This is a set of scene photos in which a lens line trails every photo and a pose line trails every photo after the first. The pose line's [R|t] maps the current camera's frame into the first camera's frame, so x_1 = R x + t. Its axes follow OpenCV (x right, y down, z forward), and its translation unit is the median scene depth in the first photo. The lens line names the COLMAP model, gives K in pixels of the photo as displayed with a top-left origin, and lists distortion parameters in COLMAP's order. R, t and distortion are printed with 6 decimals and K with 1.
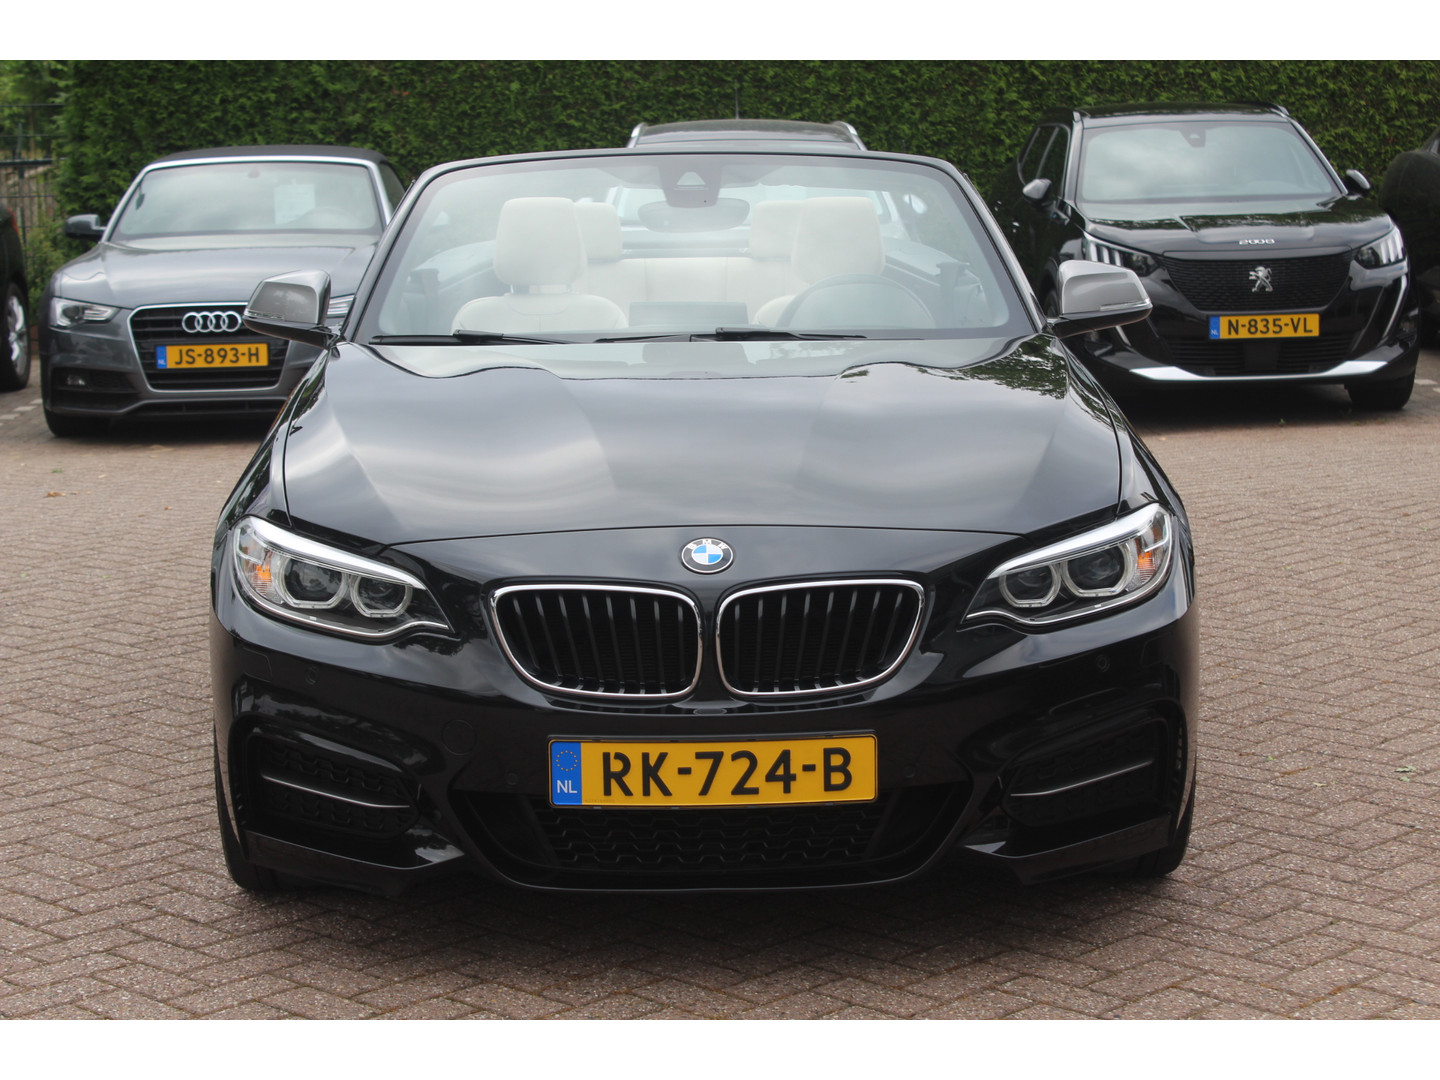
lens RADIAL K [[2859.7, 0, 720.0], [0, 2859.7, 540.0], [0, 0, 1]] dist [0.051301, 0.066799]
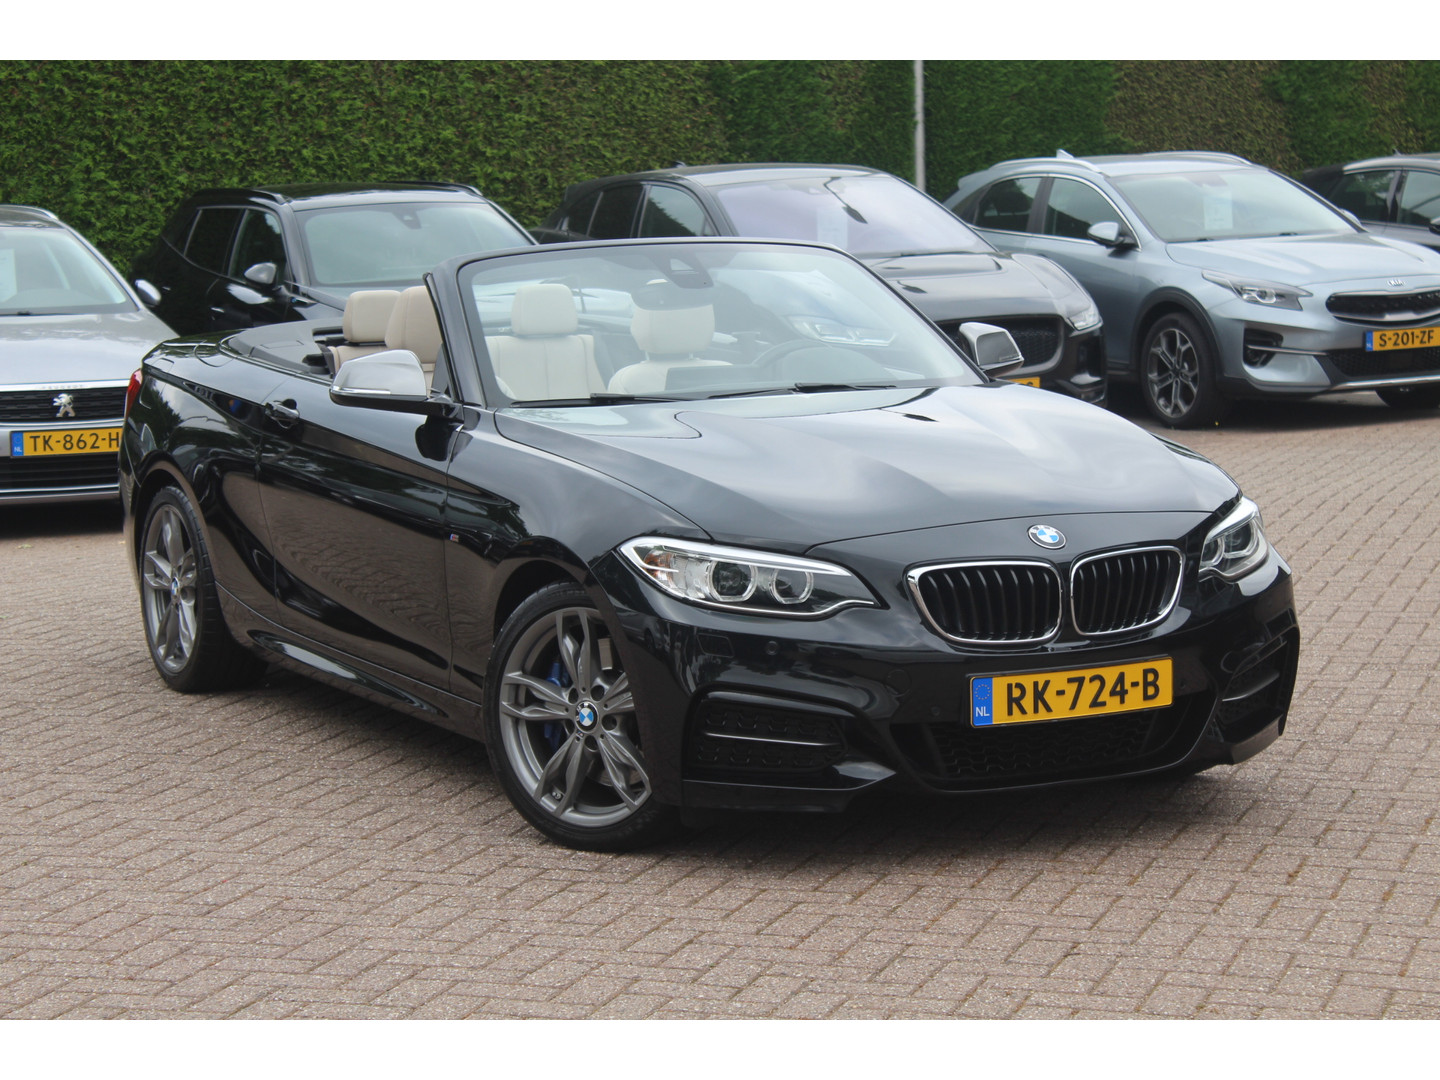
lens RADIAL K [[3594.0, 0, 720.0], [0, 3594.0, 540.0], [0, 0, 1]] dist [0.018328, 0.499599]
pose [[0.893585, -0.053297, 0.445719, -0.245330], [0.074346, 0.996785, -0.029859, 0.012576], [-0.442694, 0.059819, 0.894675, -0.125532]]
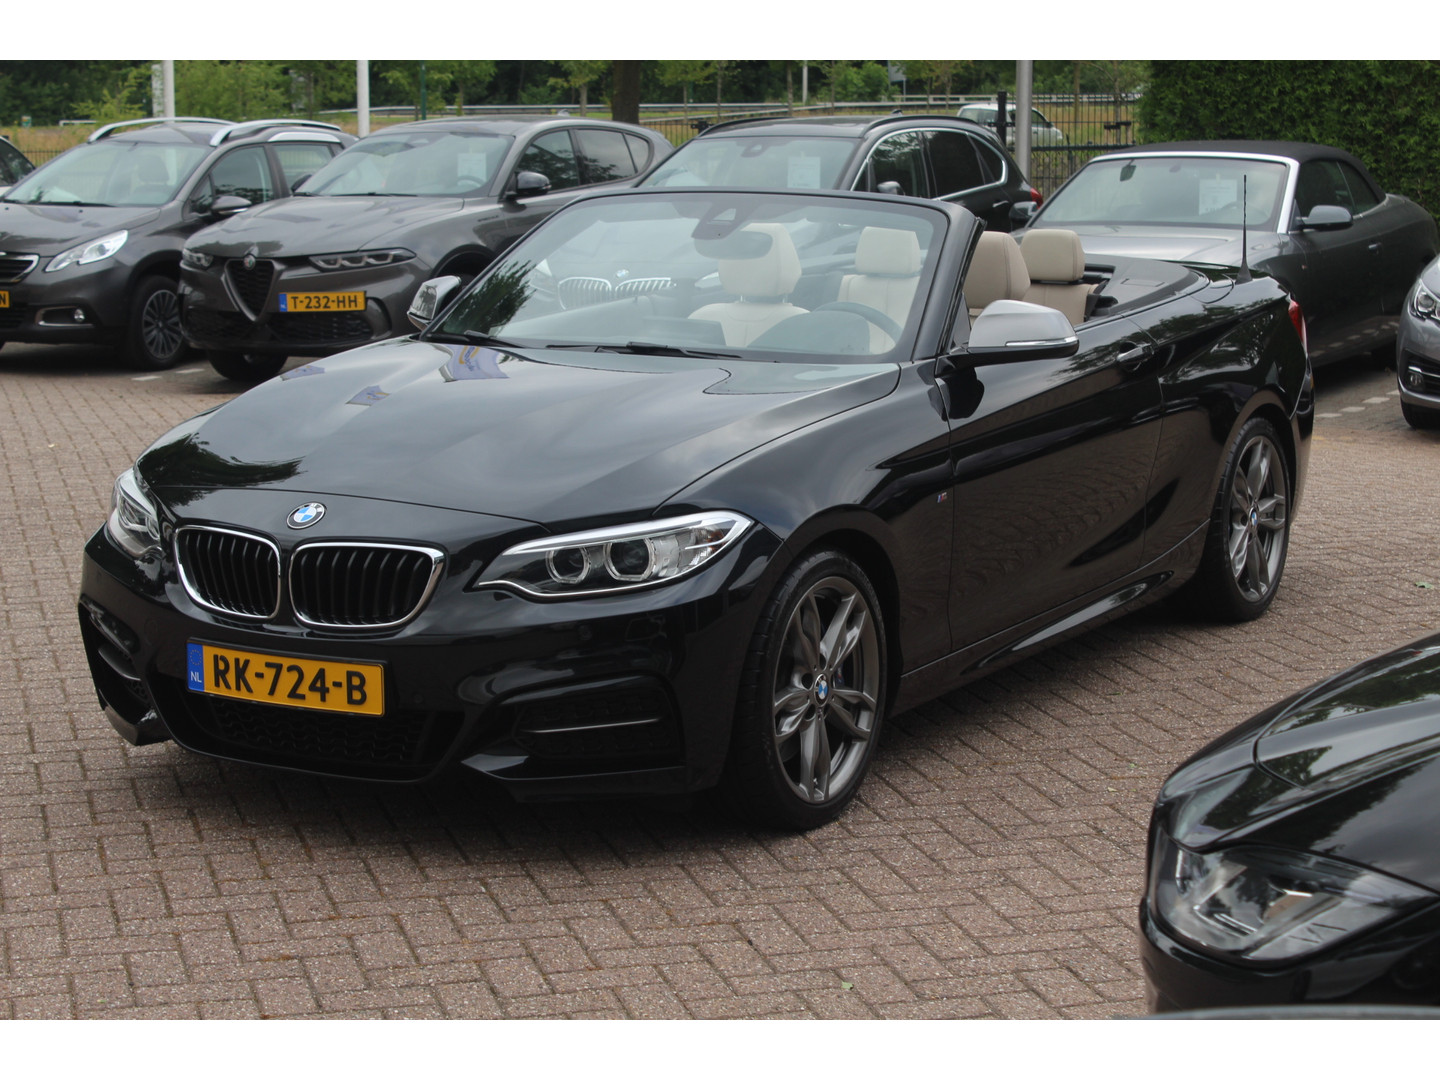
lens RADIAL K [[2928.4, 0, 720.0], [0, 2928.4, 540.0], [0, 0, 1]] dist [-0.004653, 0.217757]
pose [[0.858014, 0.094668, -0.504827, 0.225008], [-0.088990, 0.995403, 0.035415, -0.012767], [0.505859, 0.014538, 0.862494, -0.015165]]
